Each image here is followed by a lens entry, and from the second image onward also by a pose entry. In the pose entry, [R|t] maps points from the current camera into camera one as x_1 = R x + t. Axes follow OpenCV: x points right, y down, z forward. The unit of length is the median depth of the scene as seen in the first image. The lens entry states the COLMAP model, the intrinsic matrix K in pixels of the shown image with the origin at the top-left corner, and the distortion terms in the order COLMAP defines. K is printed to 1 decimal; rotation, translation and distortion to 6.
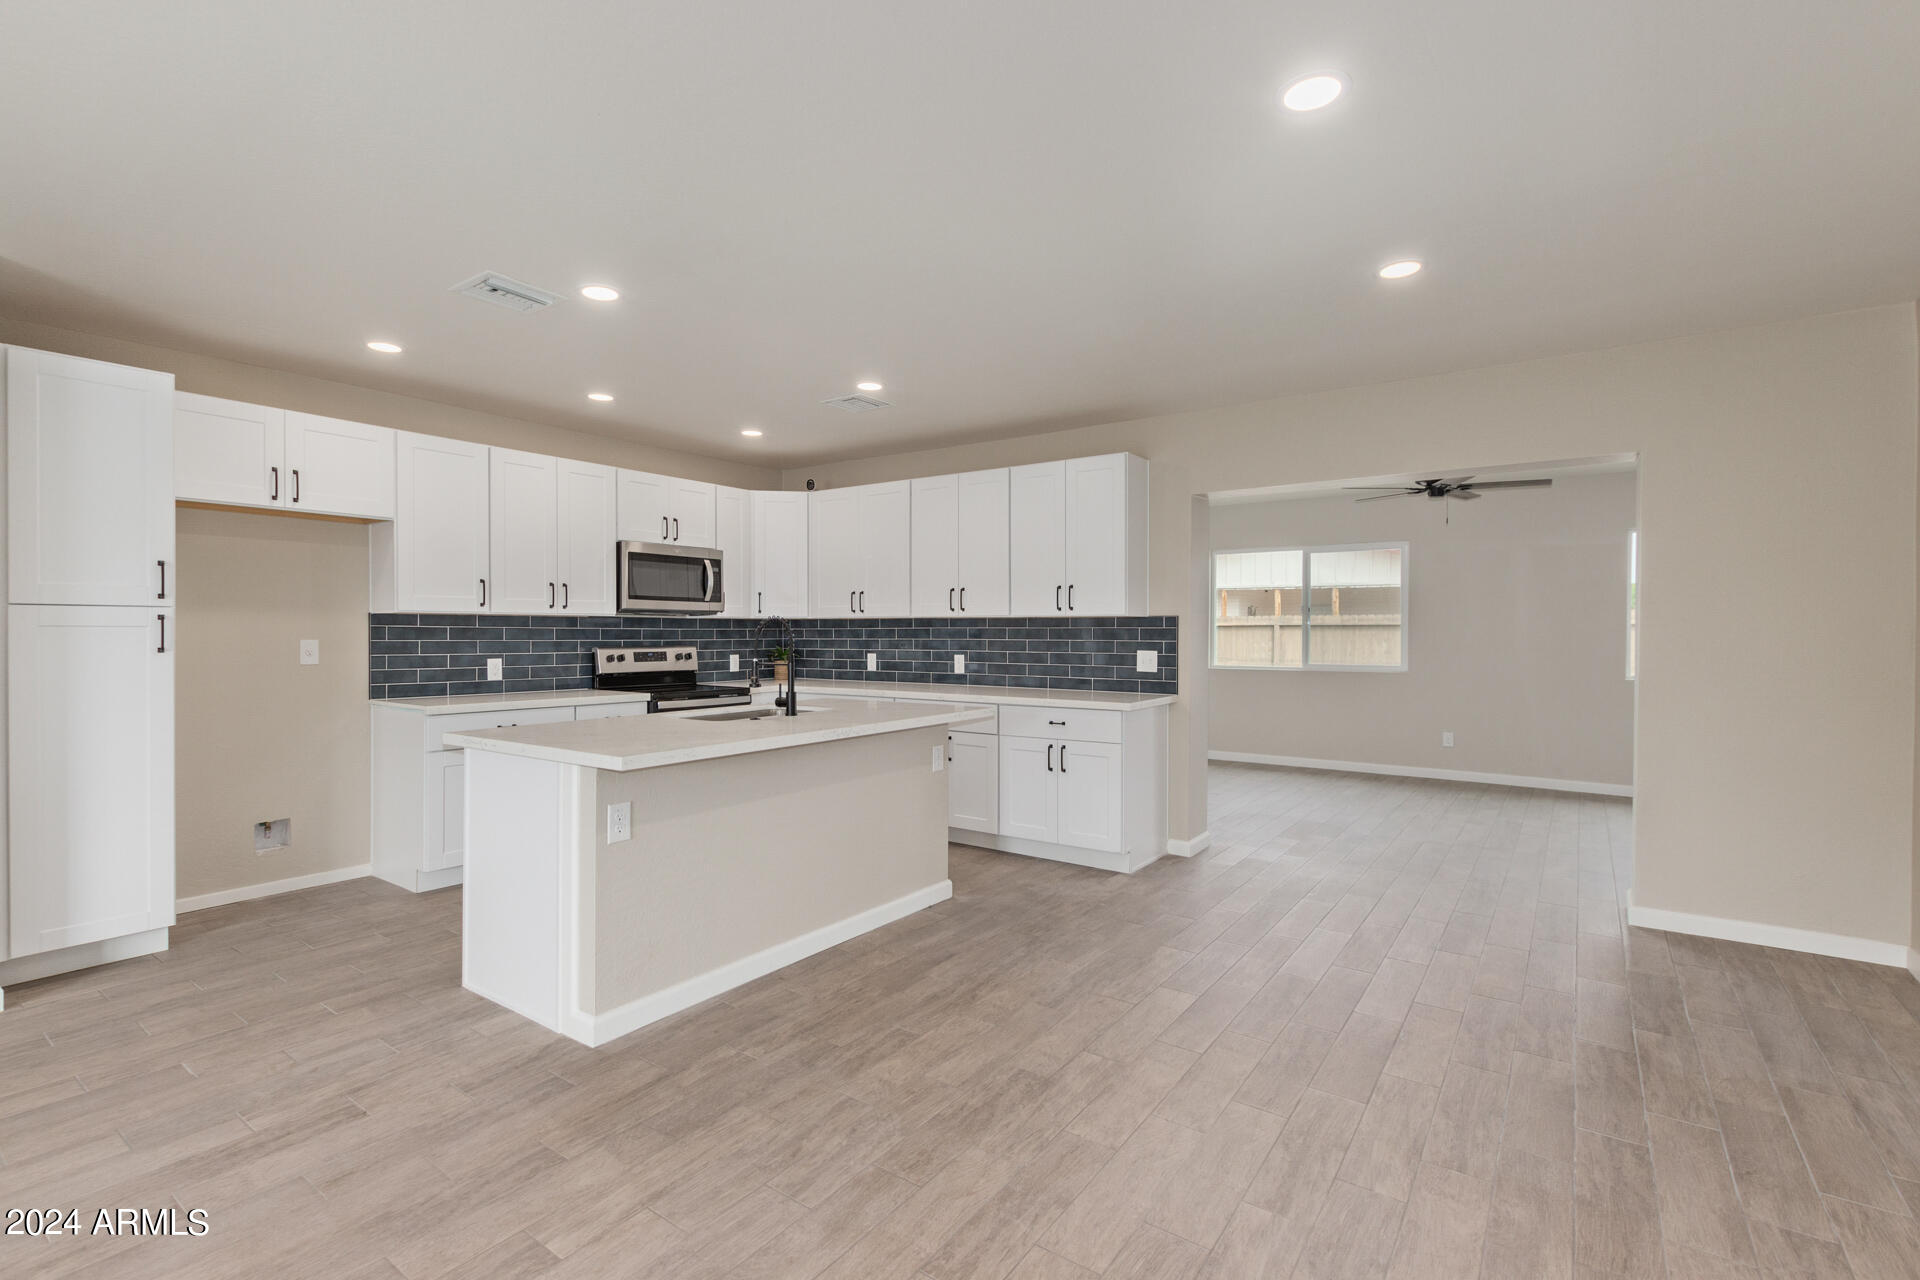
lens RADIAL K [[875.4, 0, 962.2], [0, 875.4, 637.7], [0, 0, 1]] dist [0.000351, -0.000693]
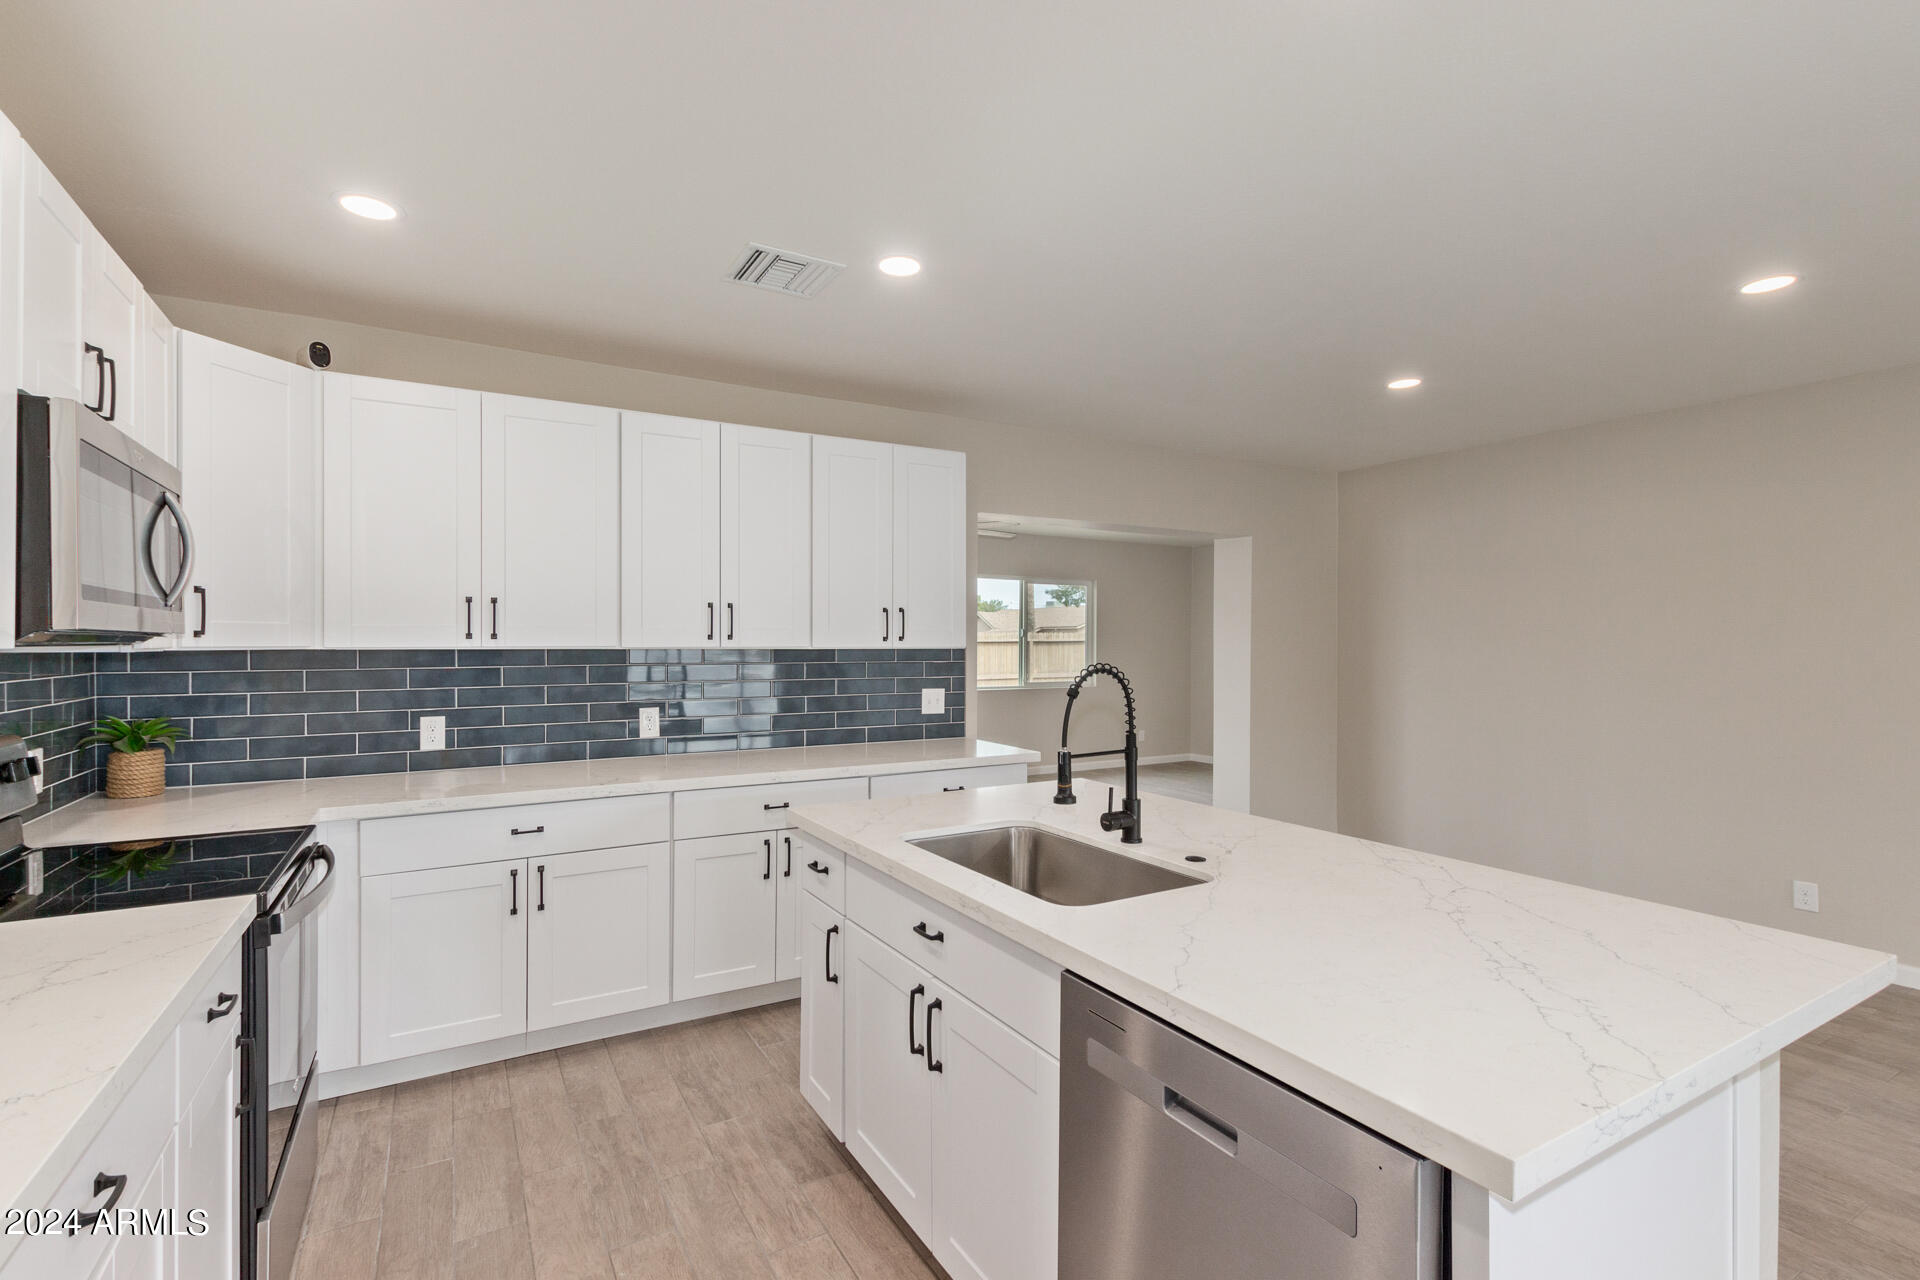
lens RADIAL K [[875.4, 0, 950.4], [0, 875.4, 643.1], [0, 0, 1]] dist [0.000351, -0.000693]
pose [[0.425983, -0.000383, 0.904731, -0.524391], [0.008227, 0.999960, -0.003451, -0.024870], [-0.904694, 0.008913, 0.425969, 0.606976]]
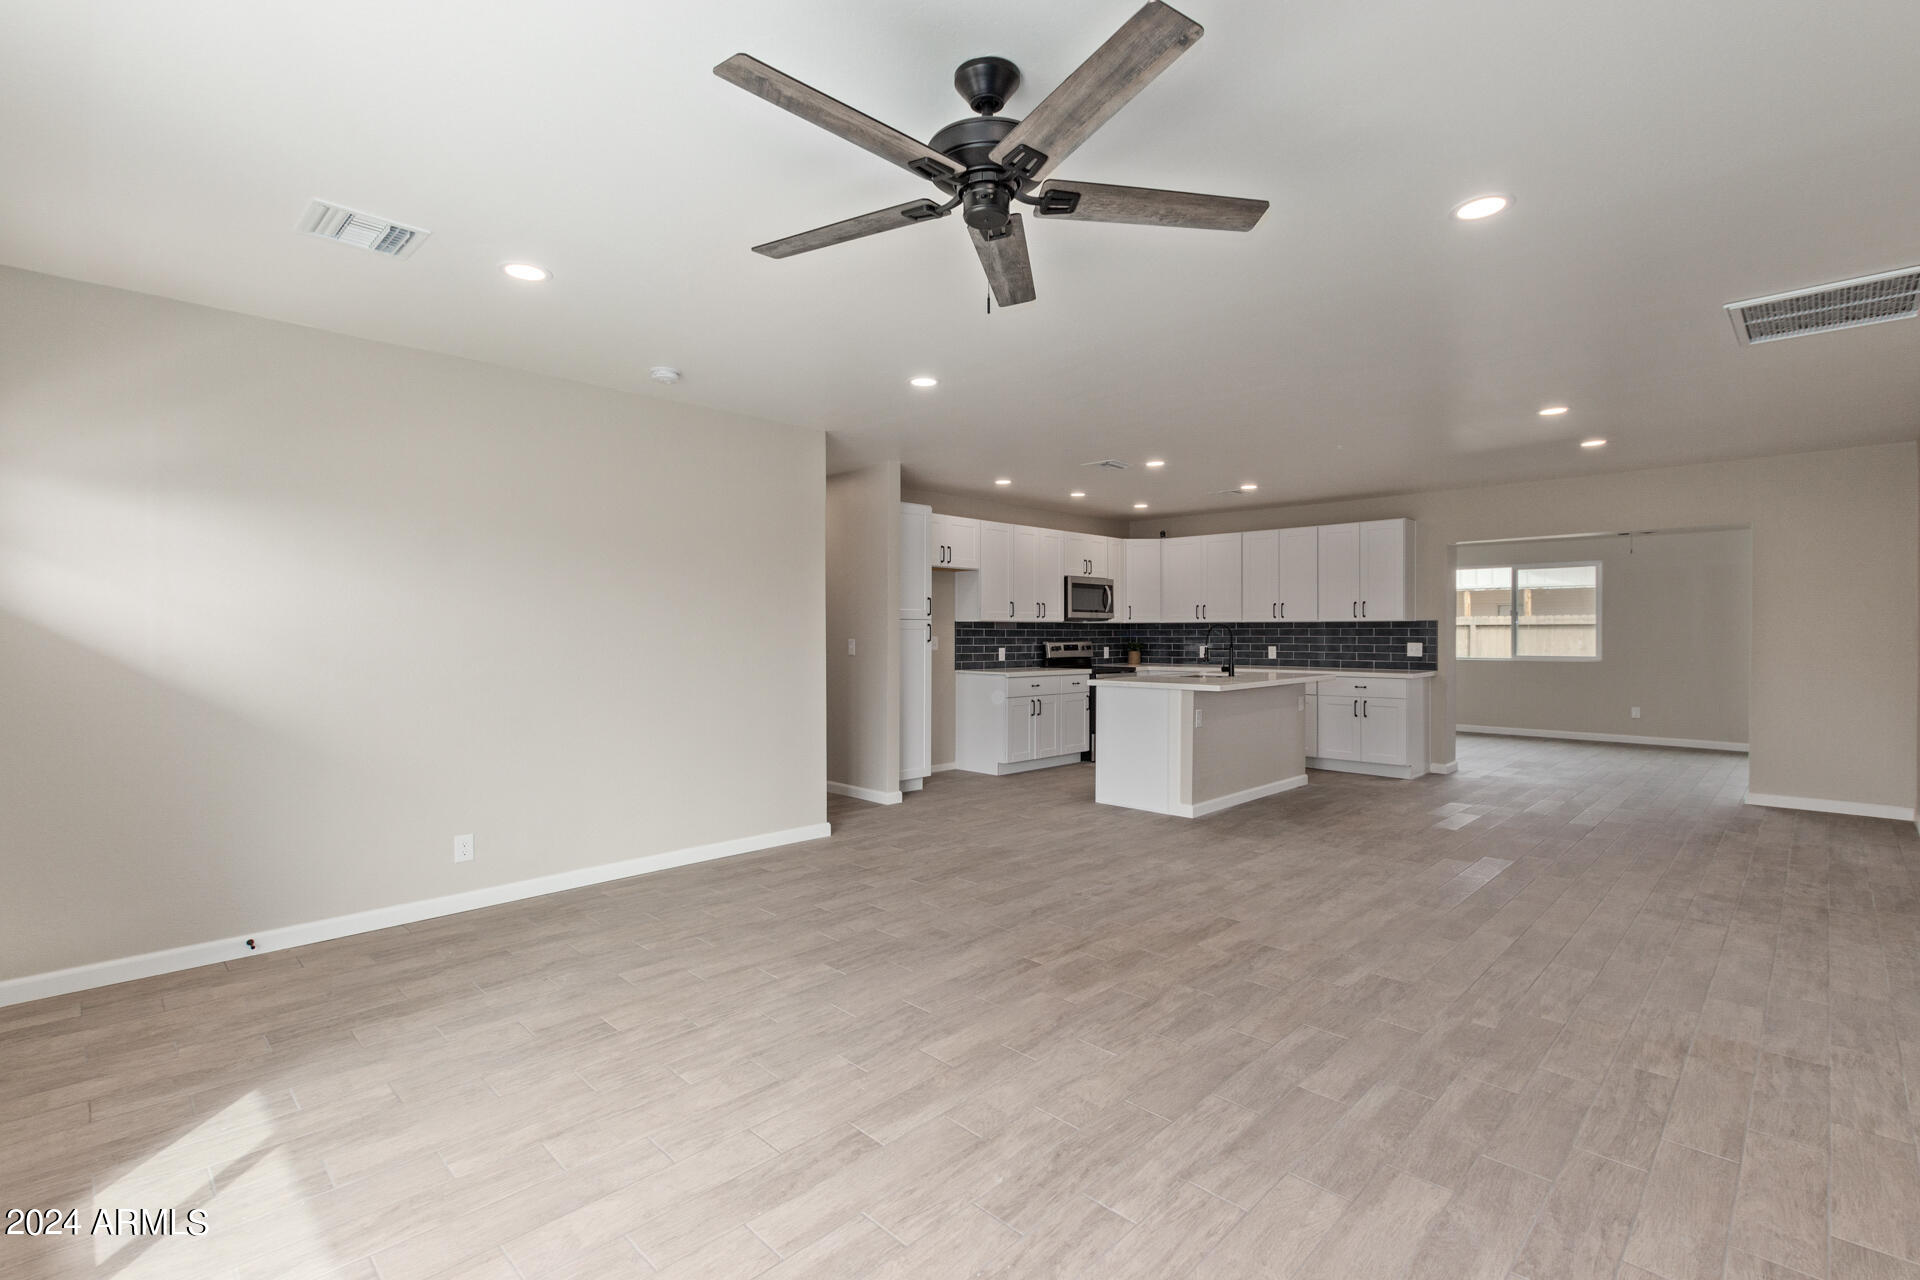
lens RADIAL K [[875.4, 0, 961.0], [0, 875.4, 645.6], [0, 0, 1]] dist [0.000351, -0.000693]
pose [[0.986808, -0.000892, -0.161895, -0.321701], [0.002113, 0.999971, 0.007369, 0.006550], [0.161884, -0.007613, 0.986780, -0.643018]]
